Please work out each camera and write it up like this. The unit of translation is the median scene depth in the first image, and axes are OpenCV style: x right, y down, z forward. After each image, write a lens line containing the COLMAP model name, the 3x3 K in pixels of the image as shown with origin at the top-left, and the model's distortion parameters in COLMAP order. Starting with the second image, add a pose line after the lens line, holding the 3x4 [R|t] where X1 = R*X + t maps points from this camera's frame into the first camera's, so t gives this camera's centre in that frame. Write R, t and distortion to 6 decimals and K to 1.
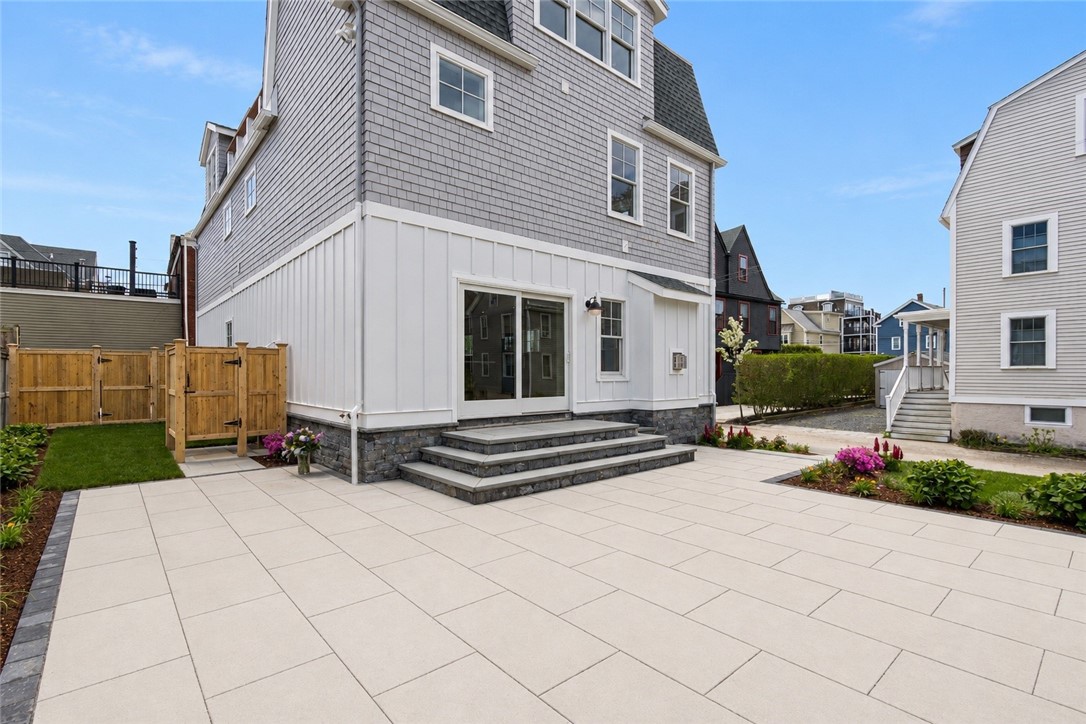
lens RADIAL K [[508.7, 0, 537.9], [0, 508.7, 370.8], [0, 0, 1]] dist [0.001538, 0.000903]
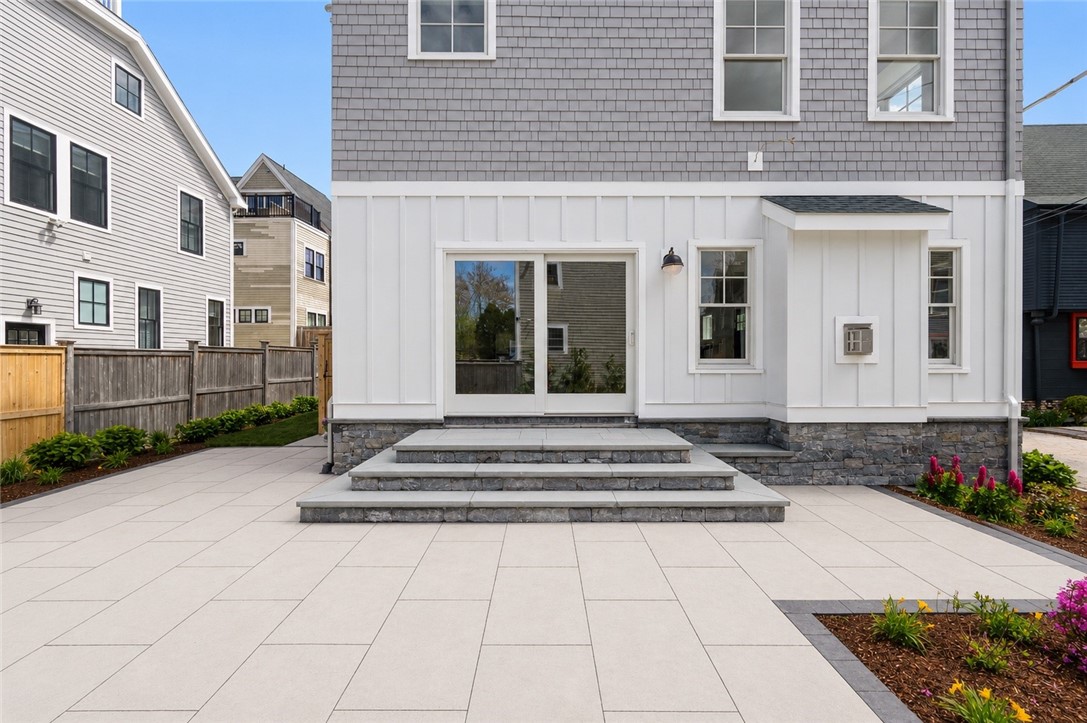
lens RADIAL K [[509.2, 0, 544.2], [0, 509.2, 358.5], [0, 0, 1]] dist [0.001538, 0.000903]
pose [[0.756078, -0.001919, -0.654479, 0.432072], [0.003830, 0.999992, 0.001492, -0.000200], [0.654471, -0.003635, 0.756078, 0.386765]]
